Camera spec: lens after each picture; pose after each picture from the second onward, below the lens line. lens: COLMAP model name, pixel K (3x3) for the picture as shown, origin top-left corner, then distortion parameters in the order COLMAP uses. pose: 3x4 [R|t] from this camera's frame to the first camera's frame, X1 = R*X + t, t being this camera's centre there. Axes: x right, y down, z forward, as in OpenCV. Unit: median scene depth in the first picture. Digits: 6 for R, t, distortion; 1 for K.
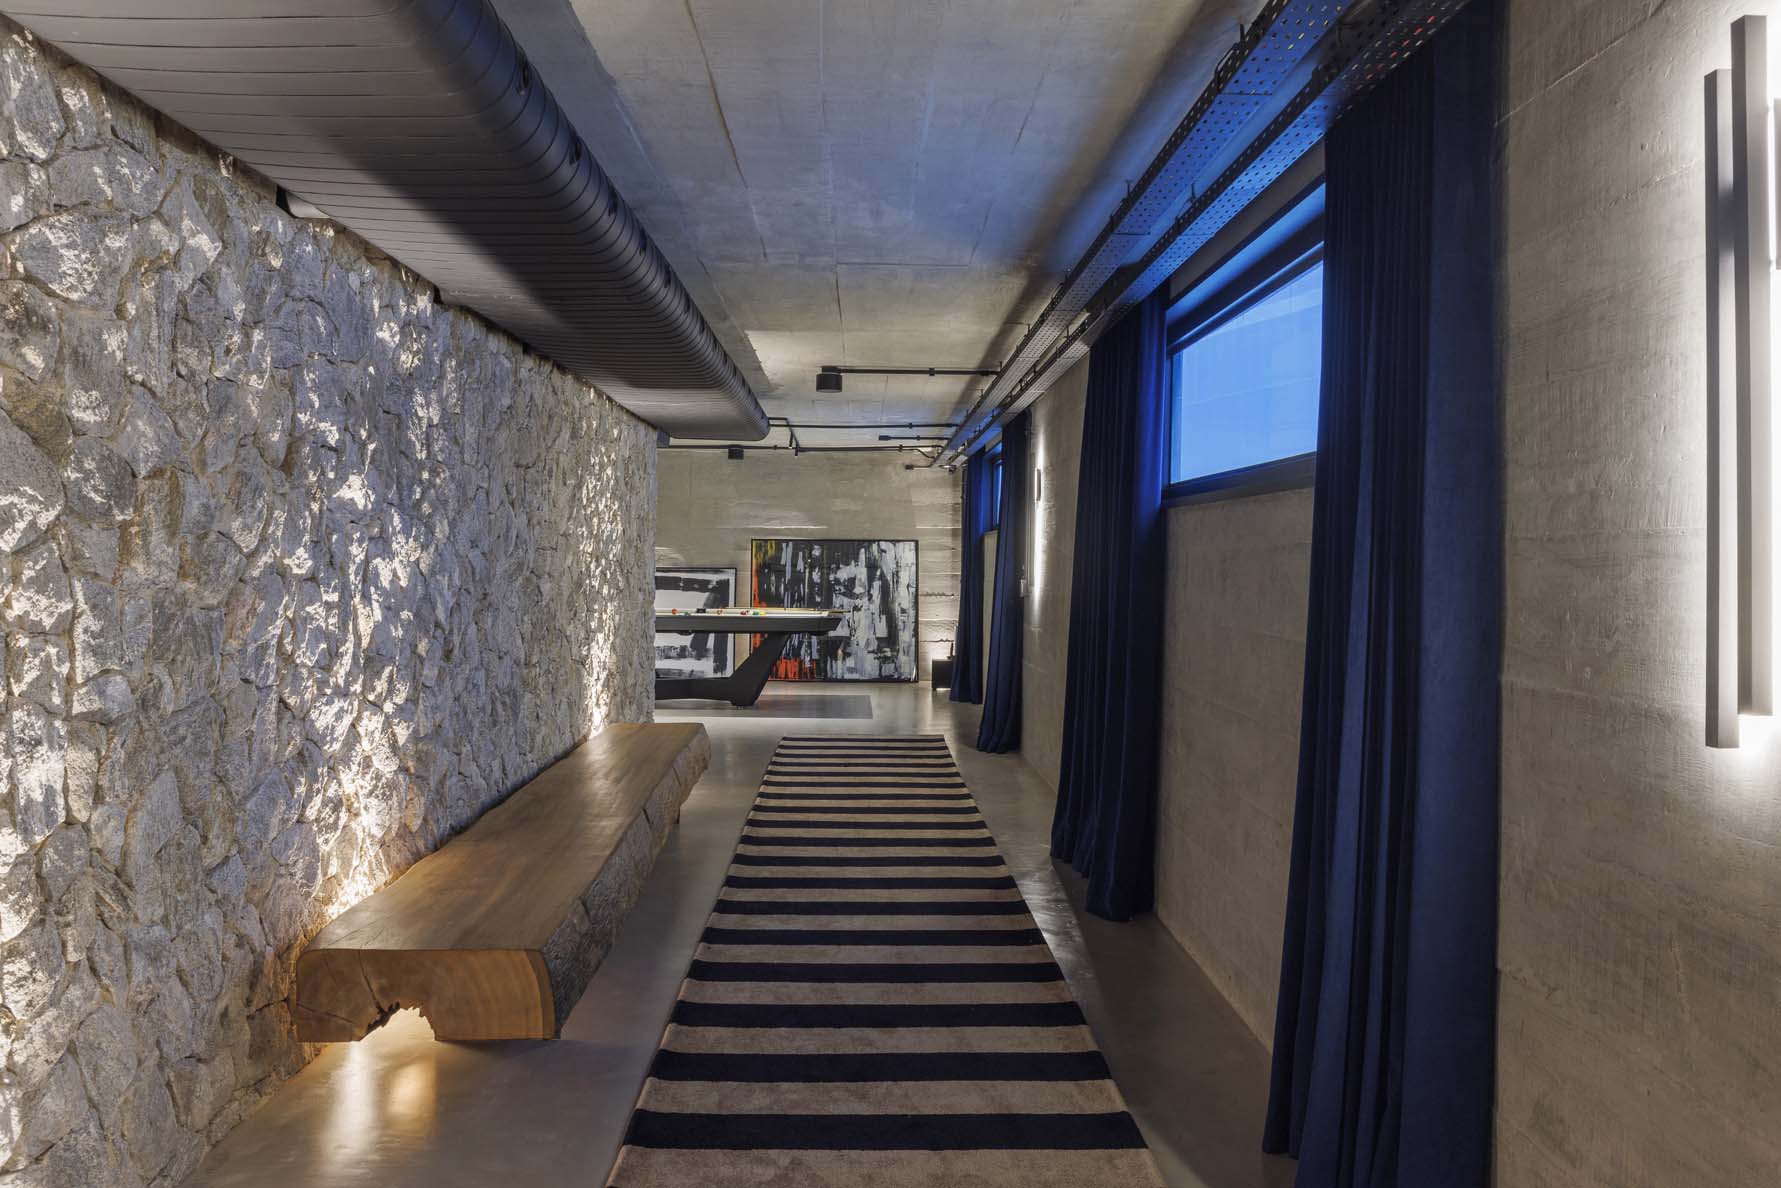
lens RADIAL K [[1423.3, 0, 897.4], [0, 1423.3, 594.1], [0, 0, 1]] dist [-0.004347, -0.001623]
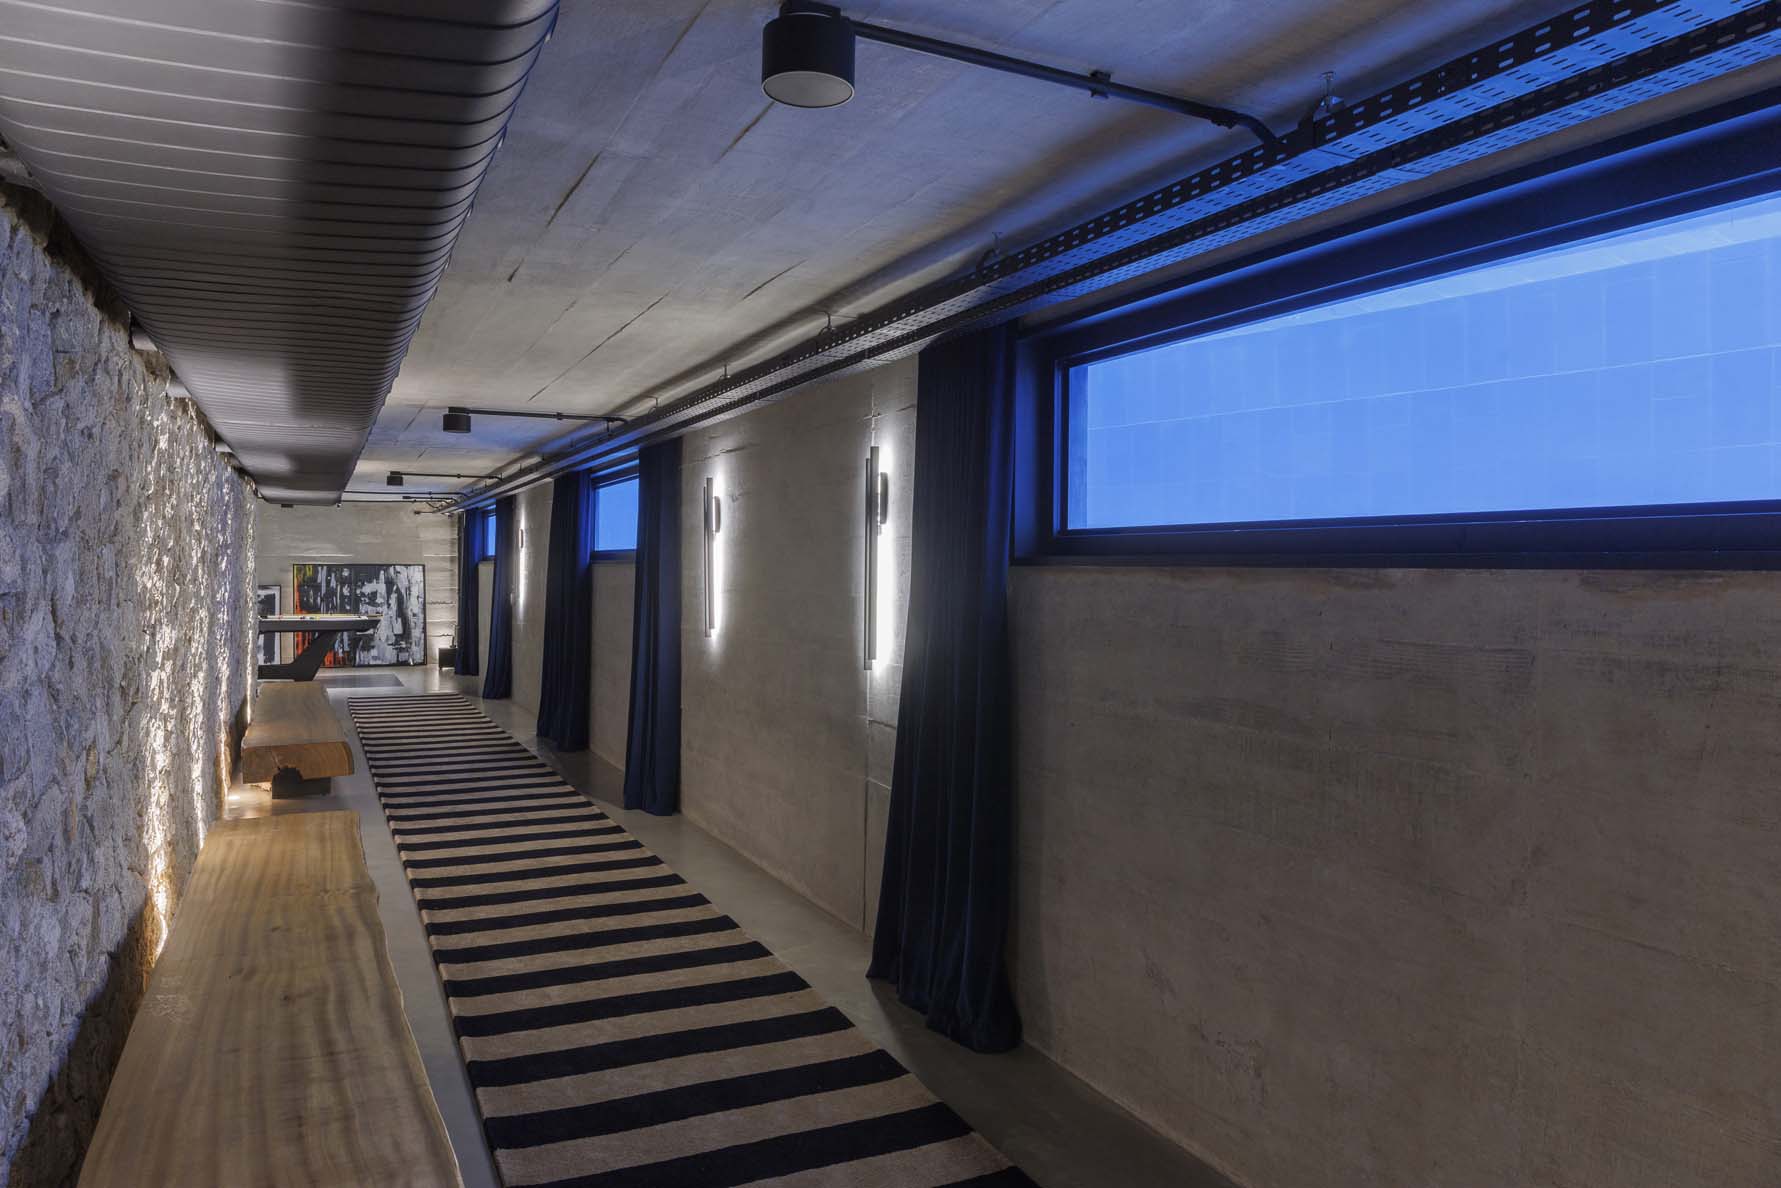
lens RADIAL K [[1217.6, 0, 905.6], [0, 1217.6, 595.2], [0, 0, 1]] dist [-0.009025, -0.016844]
pose [[0.911952, -0.013096, 0.410088, -0.045453], [0.013989, 0.999902, 0.000822, -0.001755], [-0.410058, 0.004987, 0.912046, -0.297086]]
